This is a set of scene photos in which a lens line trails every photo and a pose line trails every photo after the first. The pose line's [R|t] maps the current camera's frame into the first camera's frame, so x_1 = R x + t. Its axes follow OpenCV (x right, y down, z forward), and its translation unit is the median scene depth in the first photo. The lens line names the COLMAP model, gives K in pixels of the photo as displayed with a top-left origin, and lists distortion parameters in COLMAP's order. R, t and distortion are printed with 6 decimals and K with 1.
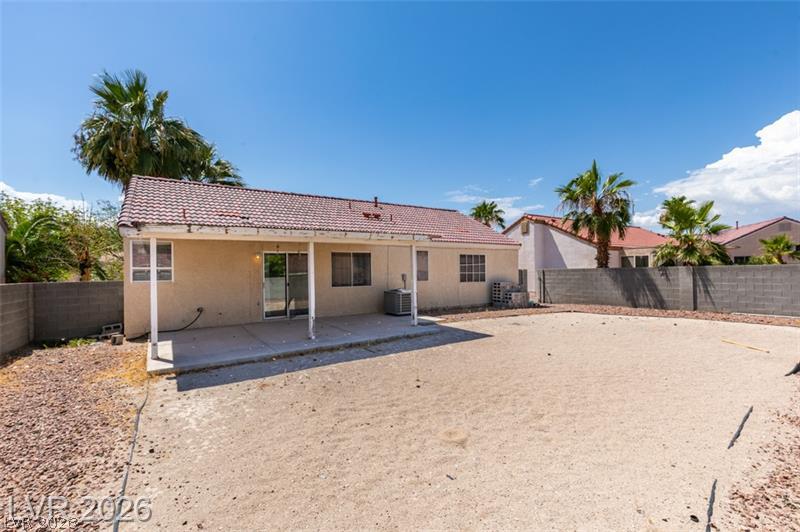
lens RADIAL K [[365.9, 0, 400.0], [0, 365.9, 266.0], [0, 0, 1]] dist [0.011683, -0.000043]
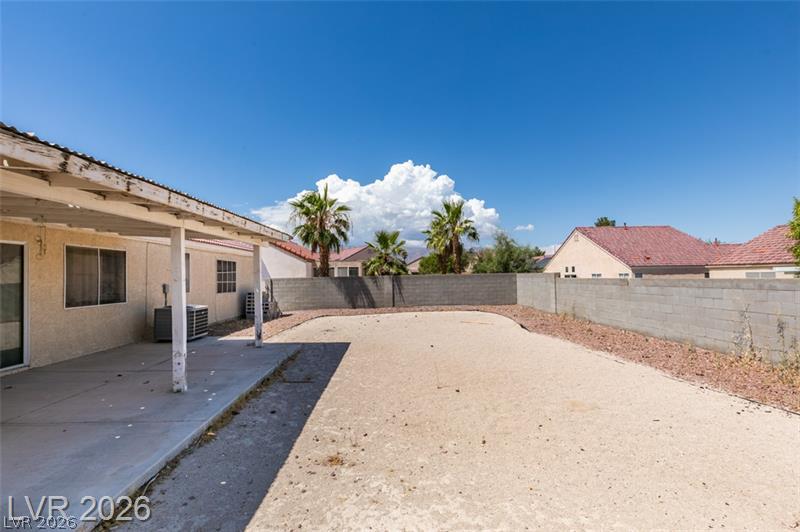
lens RADIAL K [[357.4, 0, 398.9], [0, 357.4, 268.7], [0, 0, 1]] dist [0.001401, -0.000806]
pose [[0.533204, 0.023230, 0.845668, -0.344602], [-0.002743, 0.999665, -0.025731, 0.009219], [-0.845982, 0.011401, 0.533089, 0.246274]]
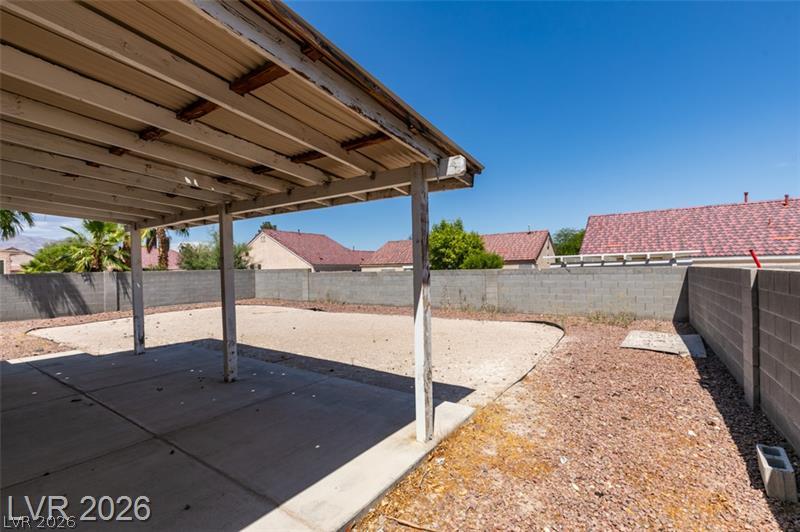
lens RADIAL K [[359.5, 0, 399.1], [0, 359.5, 269.4], [0, 0, 1]] dist [-0.001602, -0.000547]
pose [[-0.387501, 0.019764, 0.921658, -0.551681], [0.013236, 0.999786, -0.015874, 0.022132], [-0.921774, 0.006047, -0.387679, 0.617133]]
